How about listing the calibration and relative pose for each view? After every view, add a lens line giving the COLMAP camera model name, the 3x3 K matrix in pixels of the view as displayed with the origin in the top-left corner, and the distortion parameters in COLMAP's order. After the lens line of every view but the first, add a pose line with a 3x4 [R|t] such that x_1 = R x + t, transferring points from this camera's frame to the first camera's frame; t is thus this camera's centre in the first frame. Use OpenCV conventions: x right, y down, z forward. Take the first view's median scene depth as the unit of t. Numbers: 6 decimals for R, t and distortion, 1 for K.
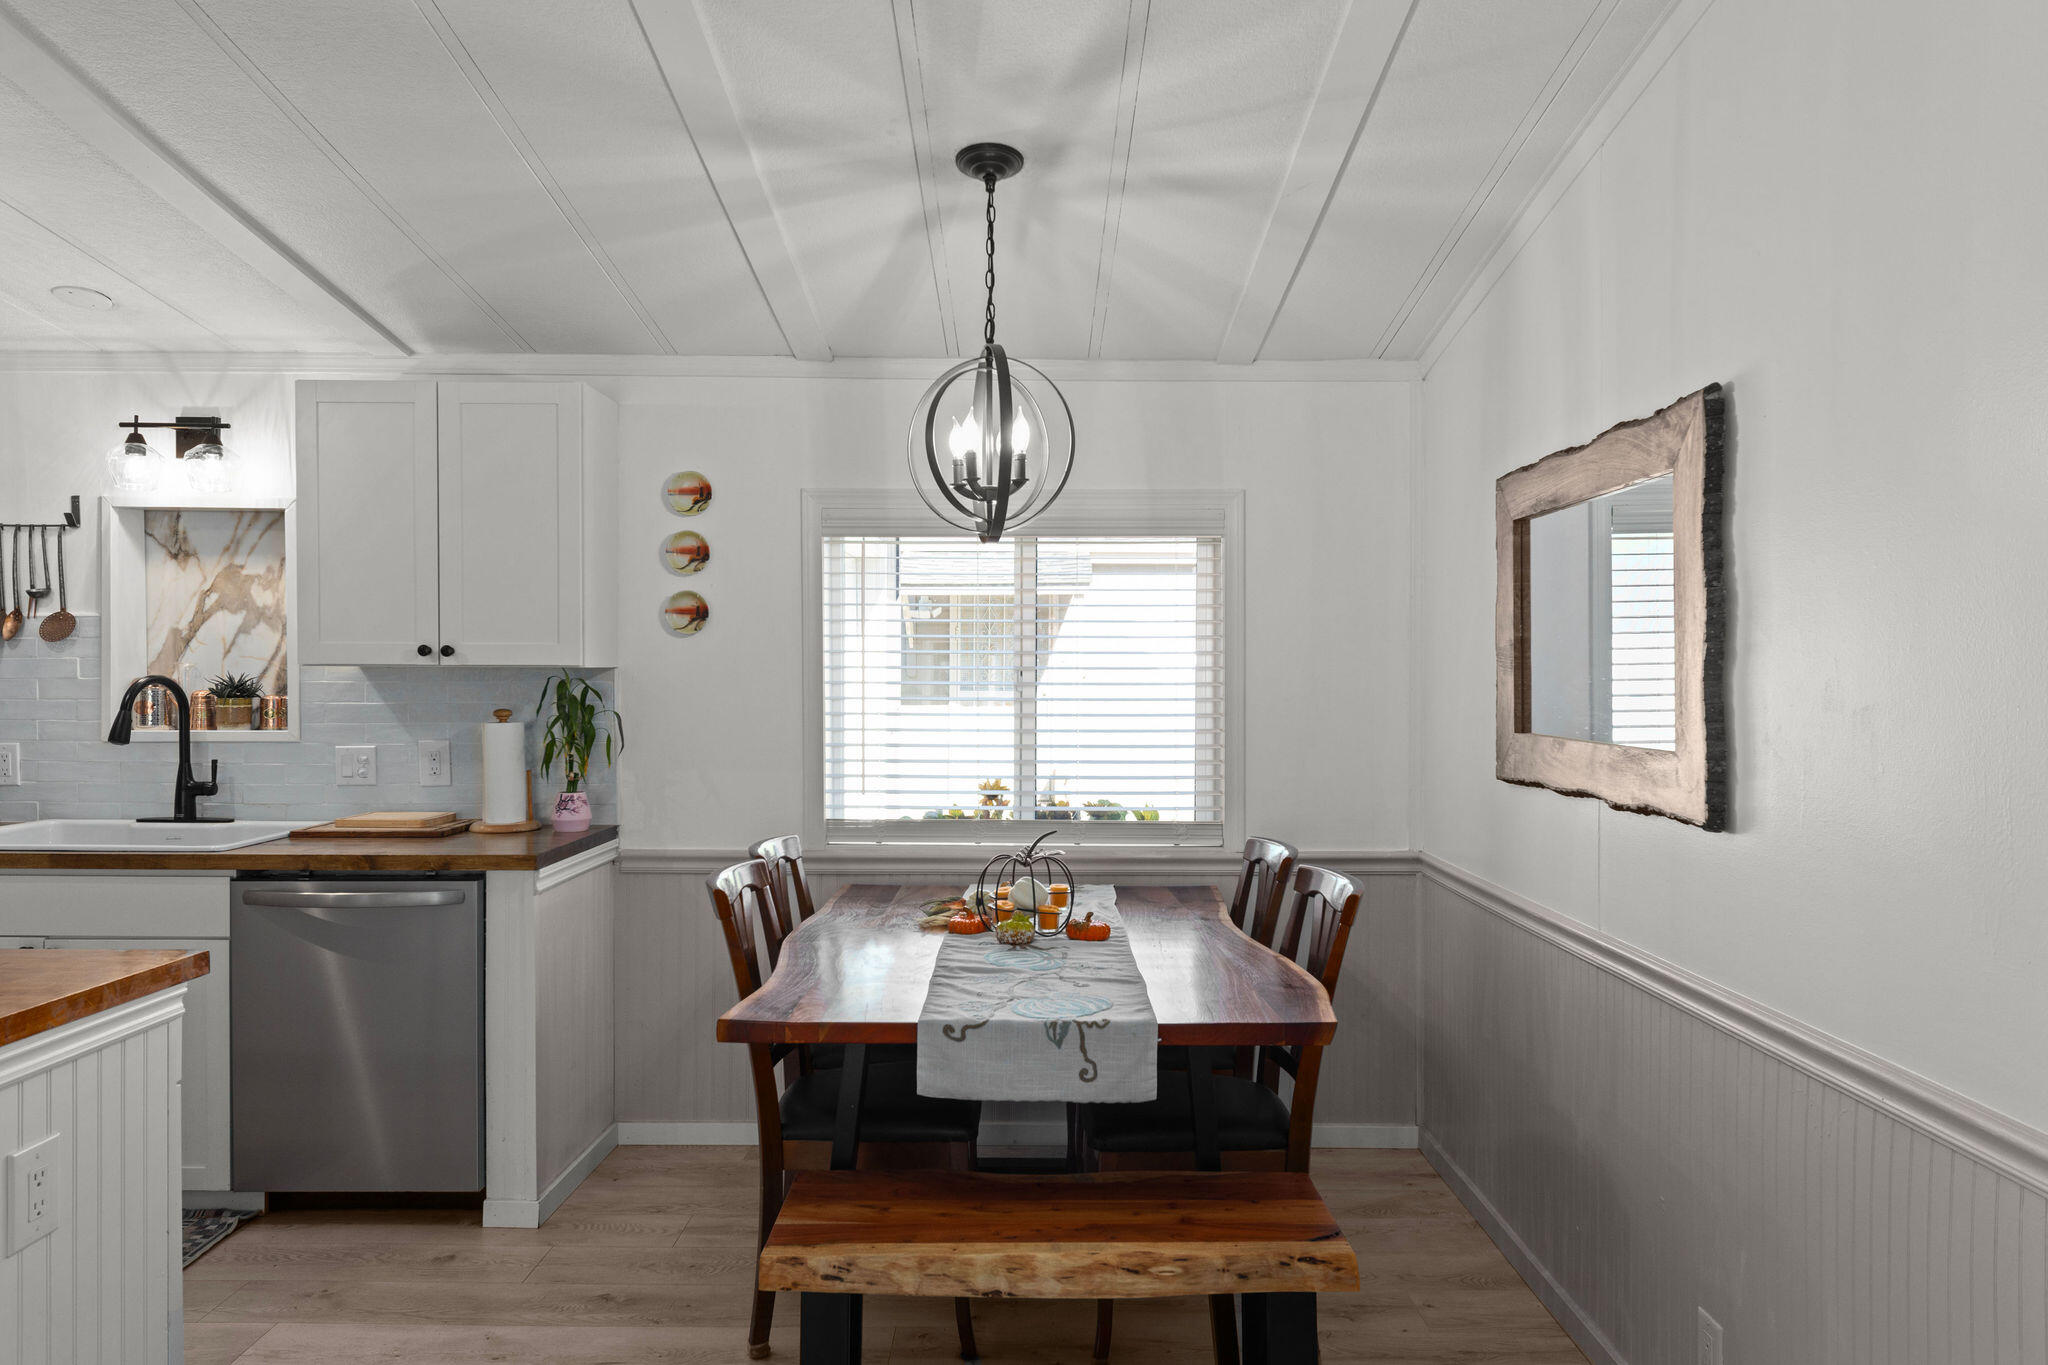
lens RADIAL K [[1336.5, 0, 1051.2], [0, 1336.5, 683.8], [0, 0, 1]] dist [0.005885, 0.000010]
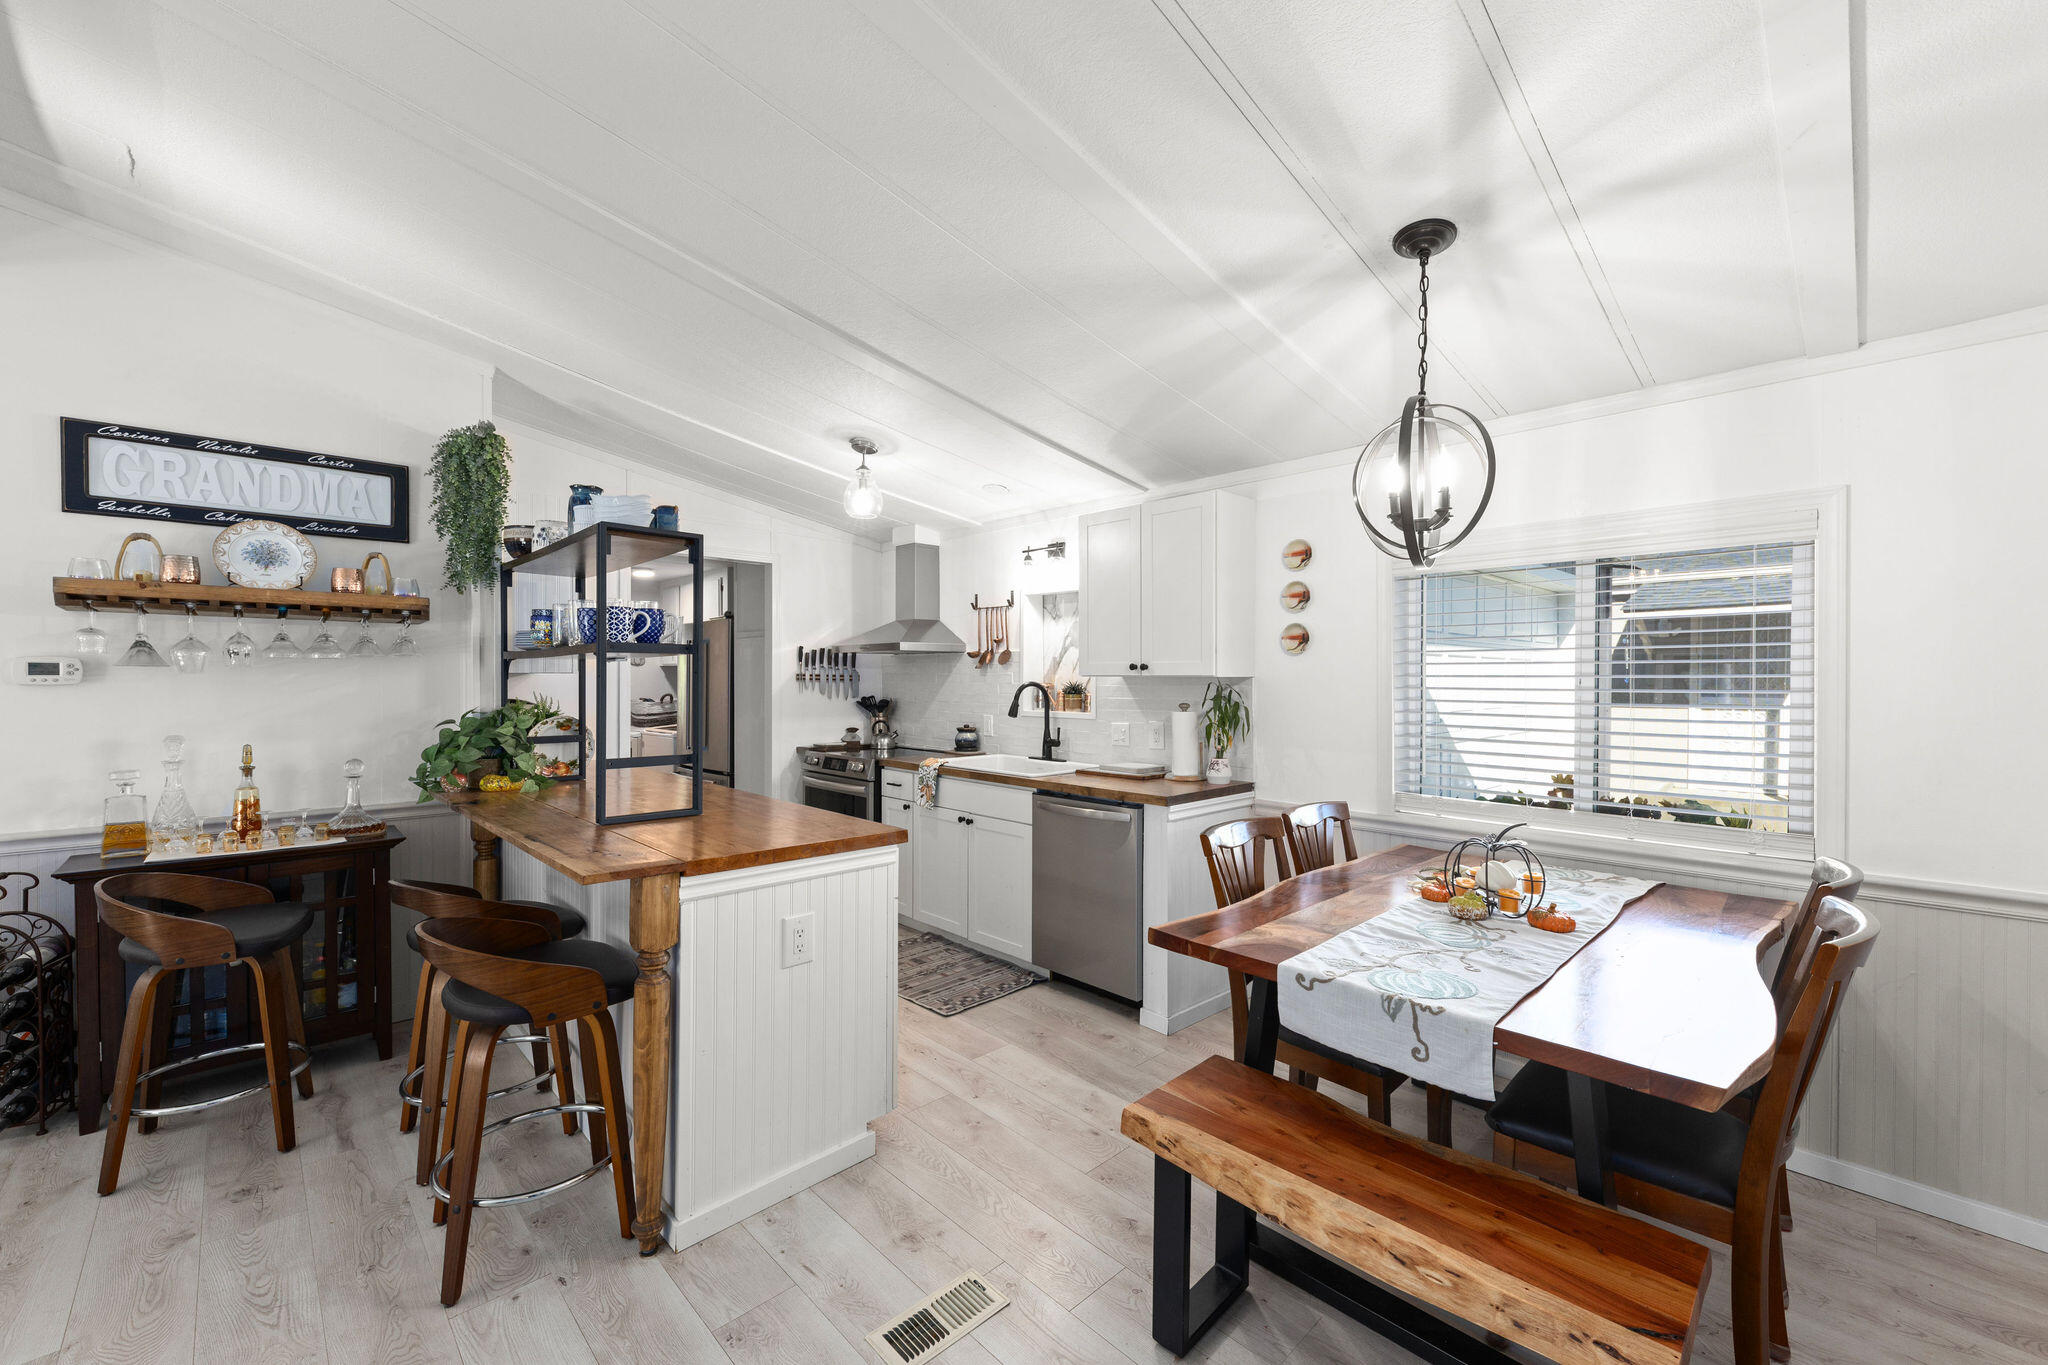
lens RADIAL K [[824.2, 0, 1033.1], [0, 824.2, 686.7], [0, 0, 1]] dist [0.010530, 0.000087]
pose [[0.691904, 0.006099, -0.721964, 0.173584], [-0.007530, 0.999971, 0.001231, -0.000744], [0.721951, 0.004585, 0.691929, 0.188129]]
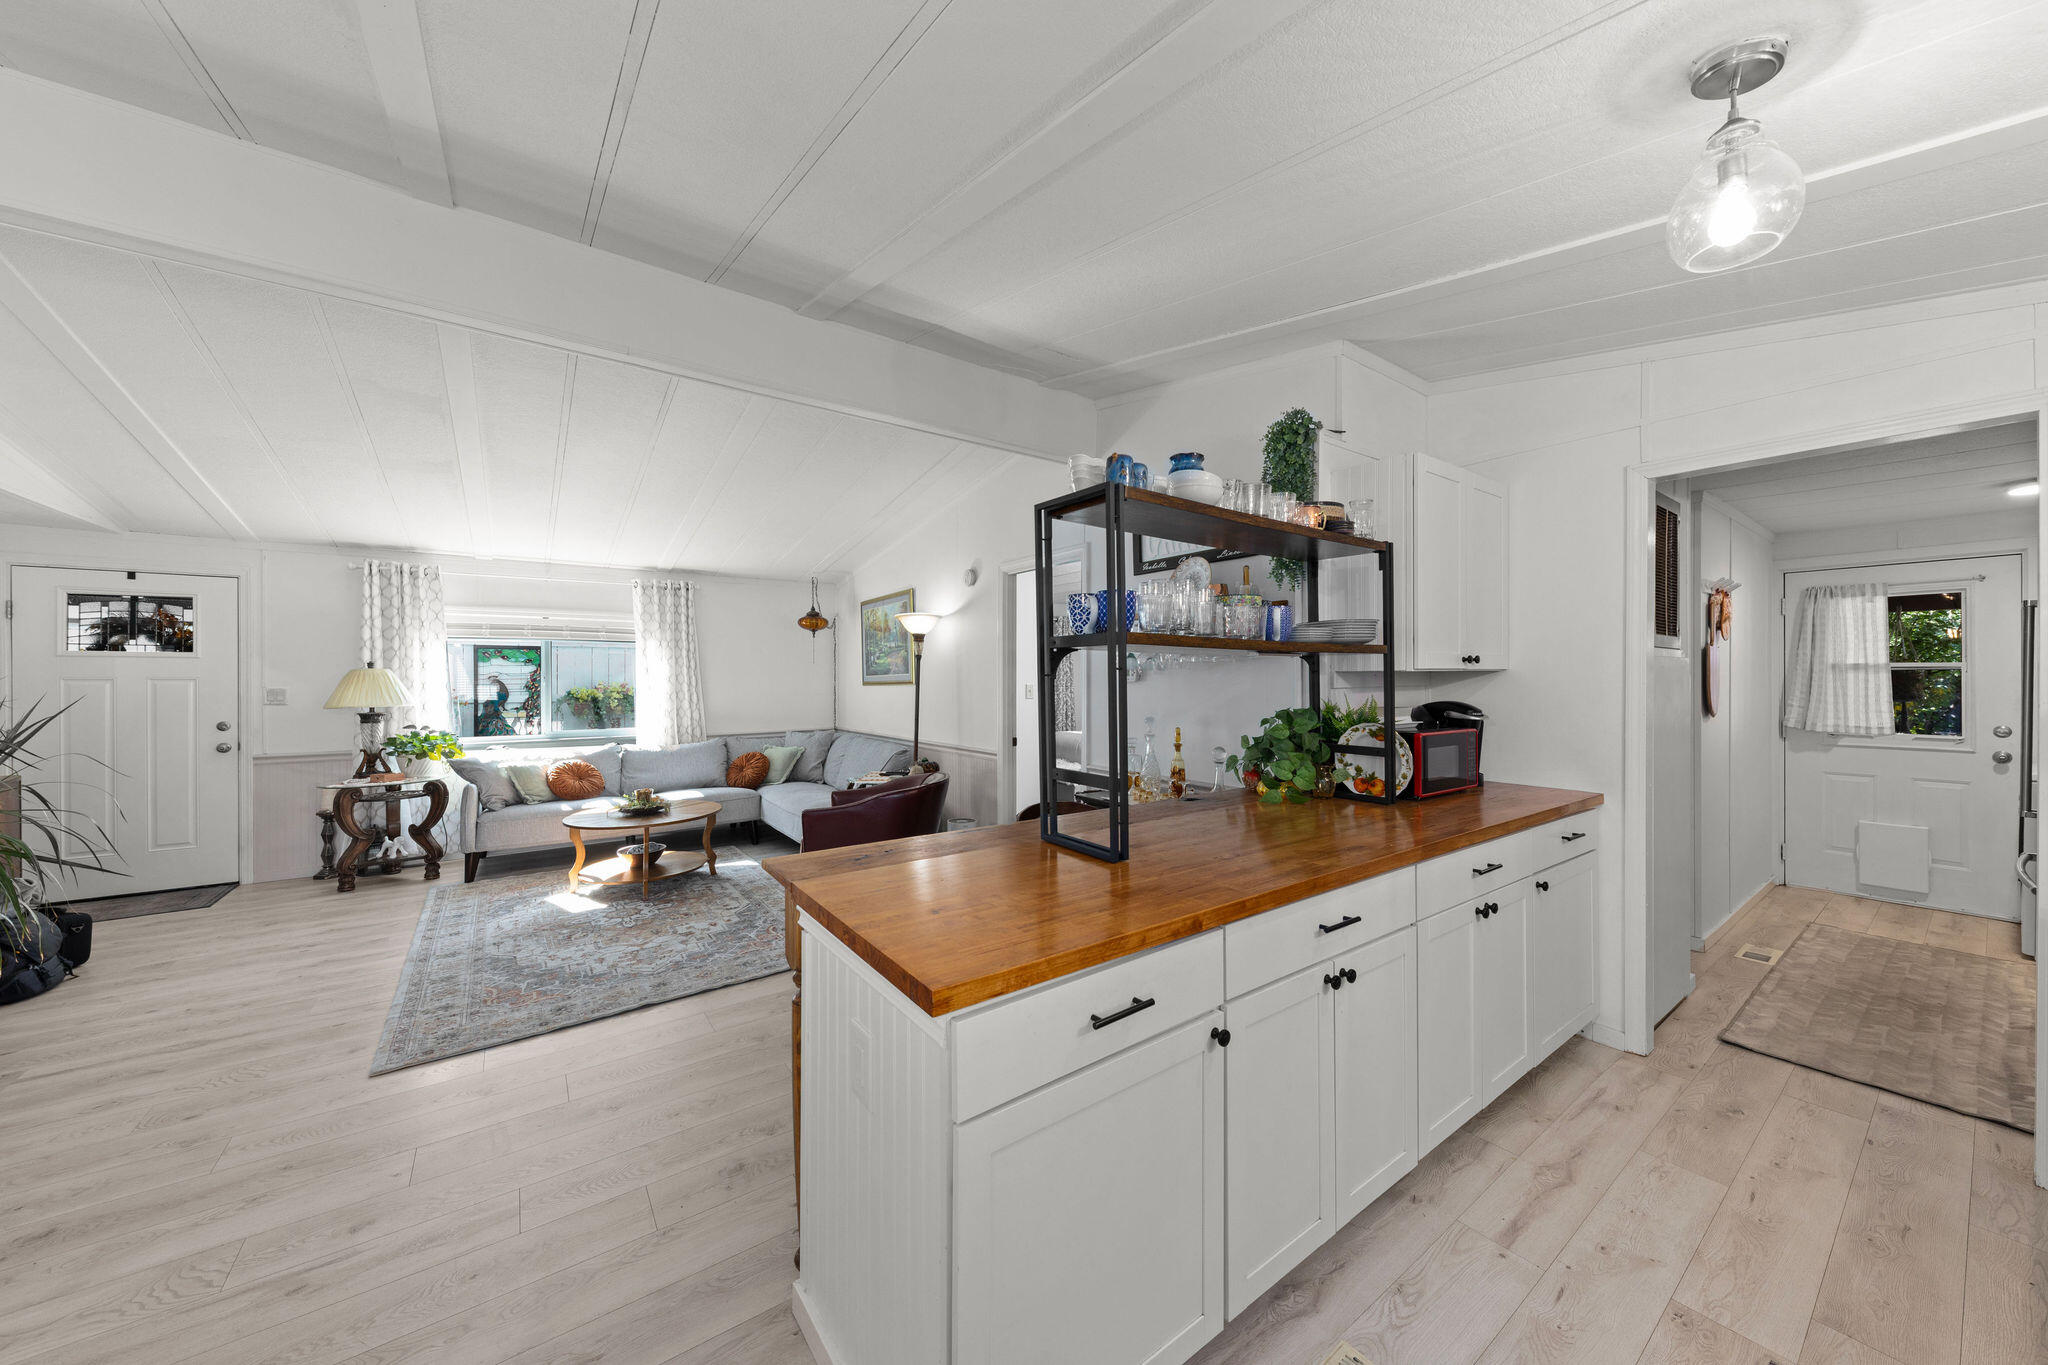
lens RADIAL K [[703.6, 0, 1041.7], [0, 703.6, 678.0], [0, 0, 1]] dist [0.010166, -0.005160]
pose [[-0.808244, -0.001281, -0.588847, -0.232572], [-0.007262, 0.999943, 0.007793, -0.007441], [0.588803, 0.010575, -0.808207, 0.797094]]
